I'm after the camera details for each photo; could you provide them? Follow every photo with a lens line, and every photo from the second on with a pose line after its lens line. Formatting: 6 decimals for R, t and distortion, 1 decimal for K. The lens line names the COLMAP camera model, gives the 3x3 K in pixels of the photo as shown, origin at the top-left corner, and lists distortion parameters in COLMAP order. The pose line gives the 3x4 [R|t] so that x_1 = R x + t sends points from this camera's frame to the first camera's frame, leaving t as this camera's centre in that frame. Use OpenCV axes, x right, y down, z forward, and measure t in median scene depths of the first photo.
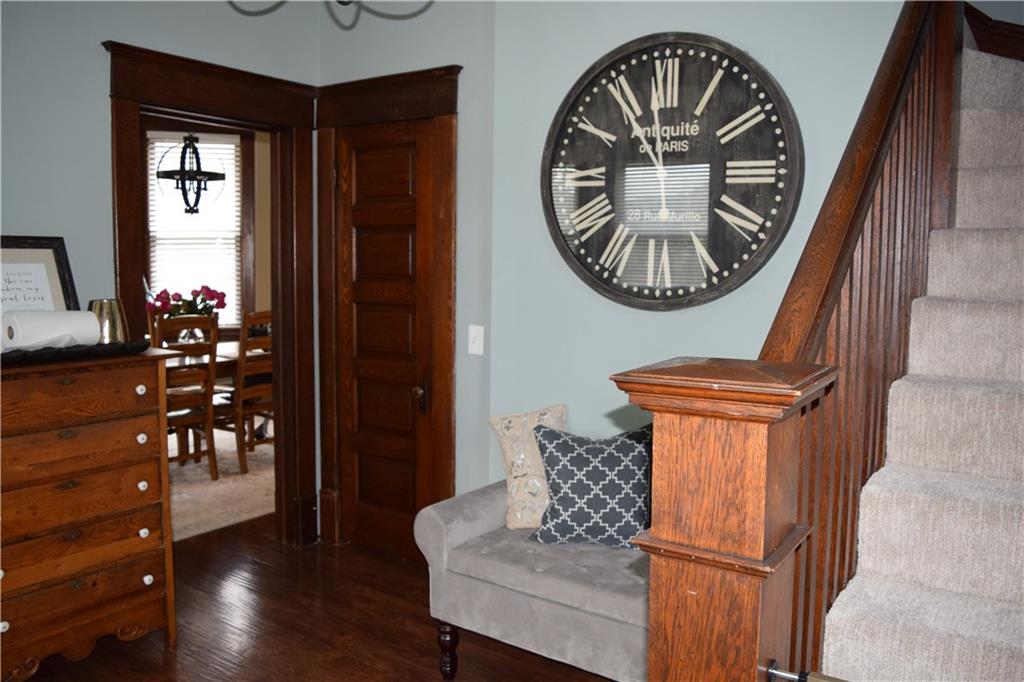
lens RADIAL K [[806.0, 0, 512.0], [0, 806.0, 341.0], [0, 0, 1]] dist [-0.101026, 0.030823]
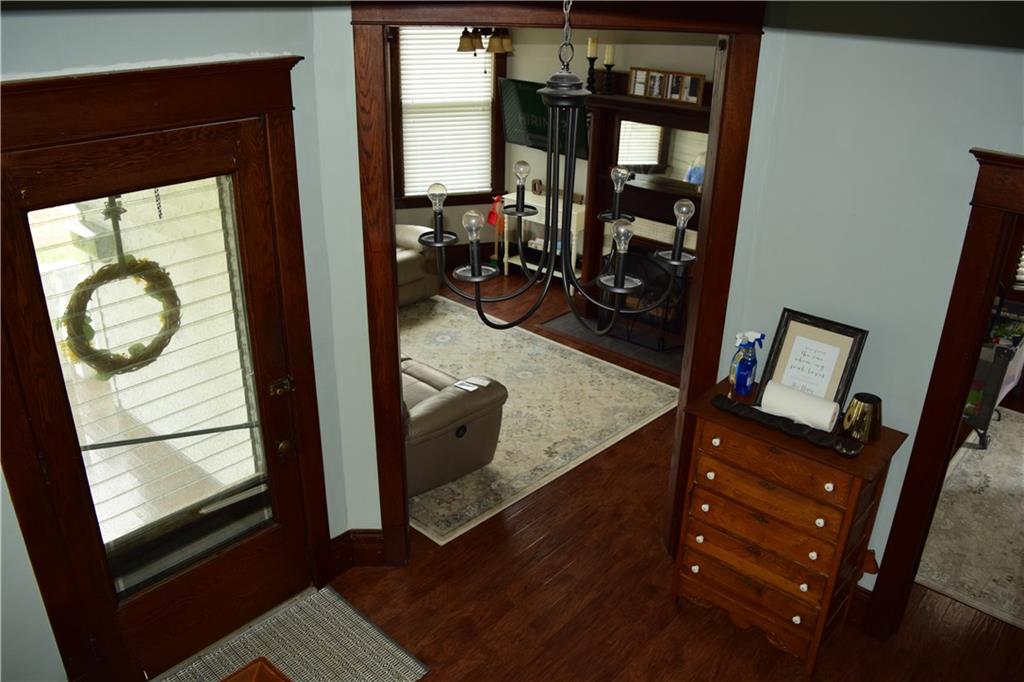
lens RADIAL K [[806.0, 0, 512.0], [0, 806.0, 341.0], [0, 0, 1]] dist [-0.101026, 0.030823]
pose [[-0.118038, 0.389903, -0.913259, 0.520029], [-0.123358, 0.906807, 0.403093, -0.513978], [0.985317, 0.160238, -0.058940, 0.573917]]
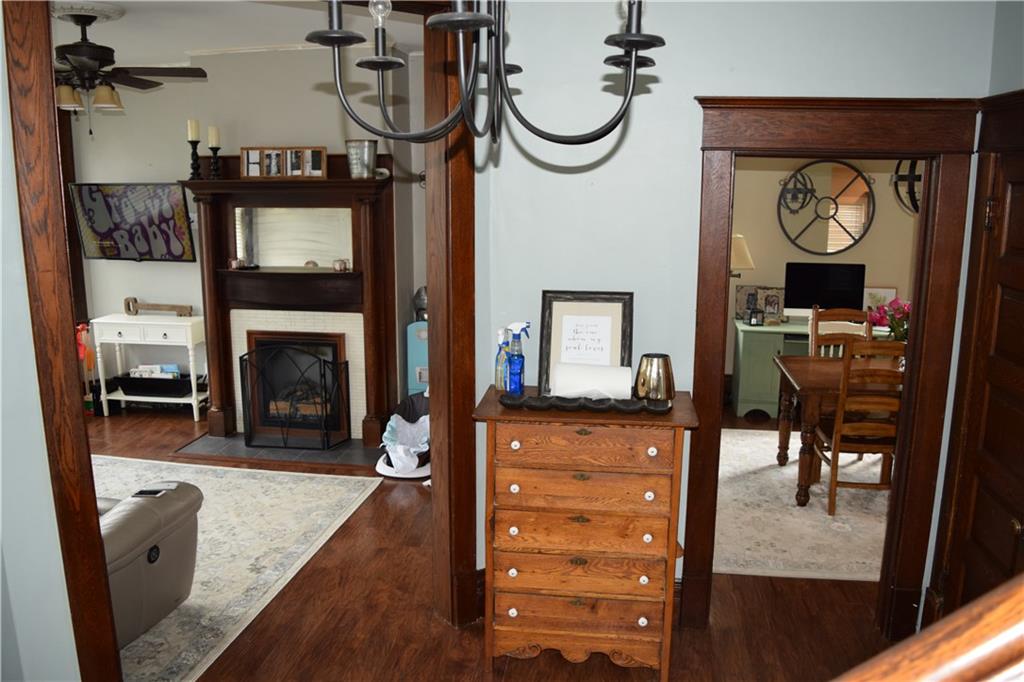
lens RADIAL K [[806.0, 0, 512.0], [0, 806.0, 341.0], [0, 0, 1]] dist [-0.101026, 0.030823]
pose [[0.451031, 0.162126, -0.877660, 0.343024], [-0.088182, 0.986646, 0.136941, -0.205663], [0.888141, 0.015629, 0.459305, 0.339419]]
